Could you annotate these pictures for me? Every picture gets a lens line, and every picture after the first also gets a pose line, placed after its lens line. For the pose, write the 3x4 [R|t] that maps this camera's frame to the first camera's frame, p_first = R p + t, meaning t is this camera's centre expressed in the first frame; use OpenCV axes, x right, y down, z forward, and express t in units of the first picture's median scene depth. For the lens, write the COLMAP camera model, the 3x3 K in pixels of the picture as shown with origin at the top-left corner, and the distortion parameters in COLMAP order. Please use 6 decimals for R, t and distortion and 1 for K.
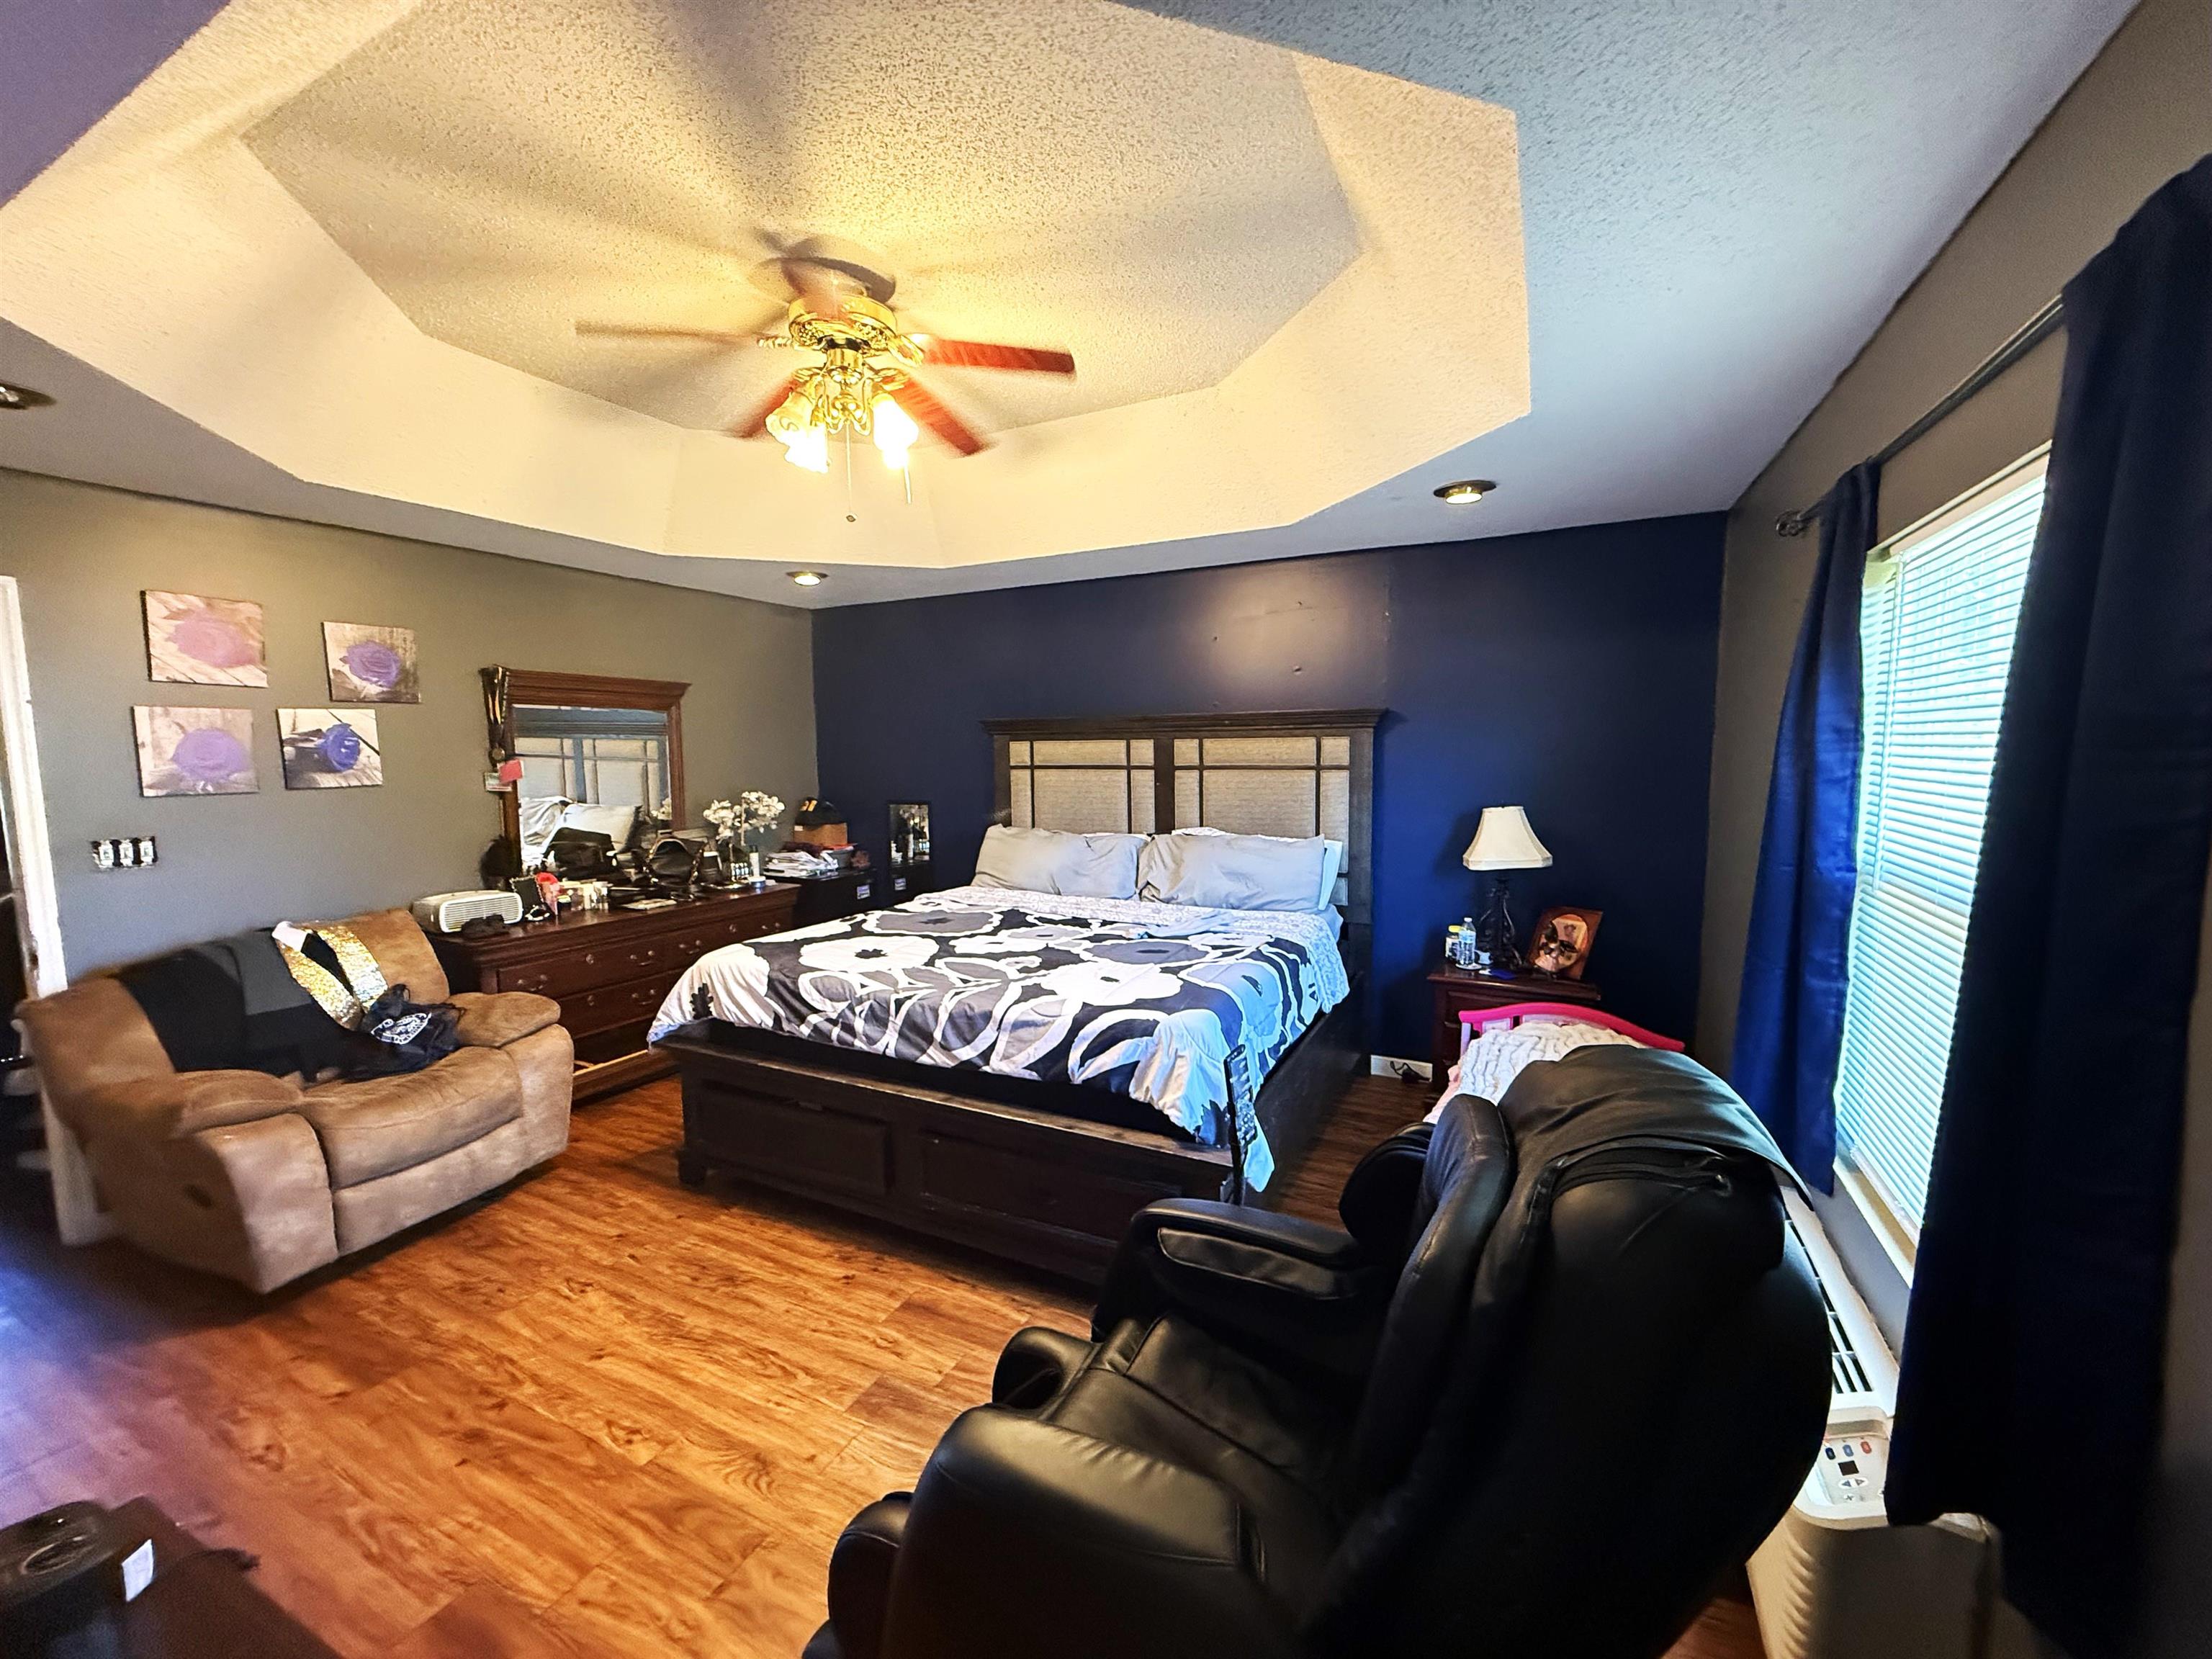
lens RADIAL K [[879.9, 0, 1106.0], [0, 879.9, 829.5], [0, 0, 1]] dist [0.002479, 0.000147]
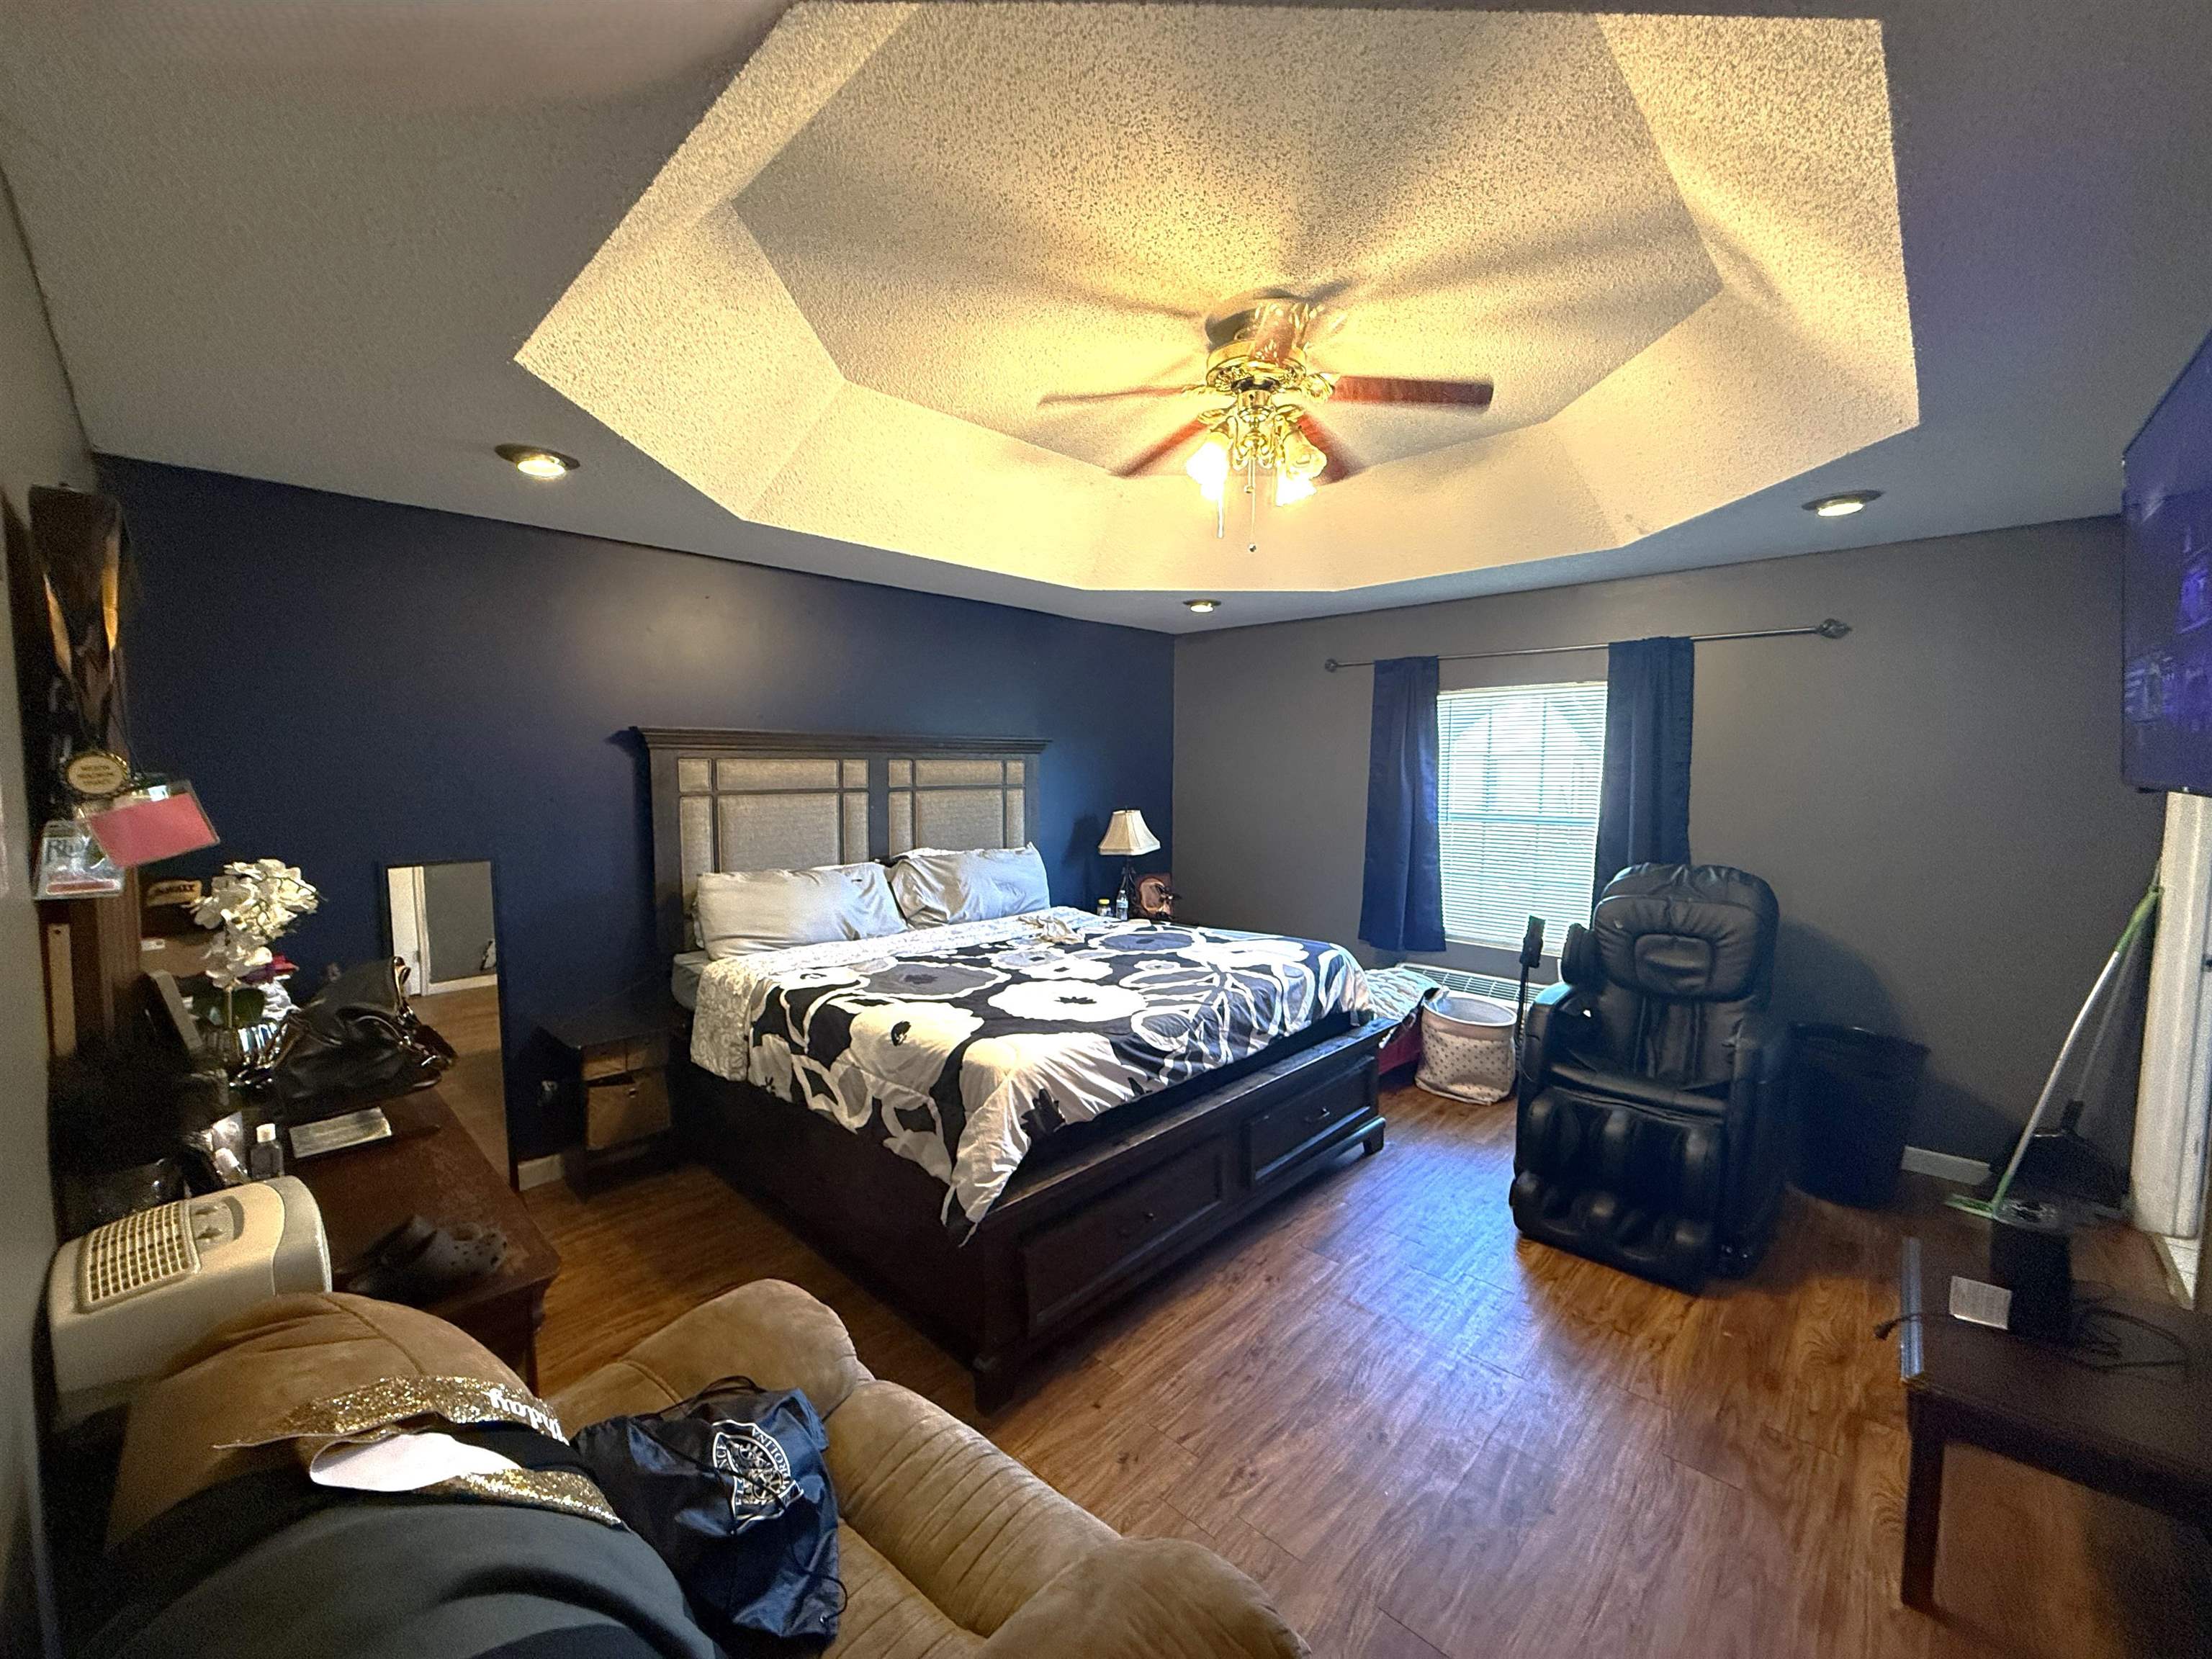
lens RADIAL K [[879.9, 0, 1106.0], [0, 879.9, 829.5], [0, 0, 1]] dist [0.002479, 0.000147]
pose [[0.290254, -0.059033, 0.955127, -1.201147], [0.088342, 0.995486, 0.034682, -0.061367], [-0.952863, 0.074311, 0.294159, 0.777293]]
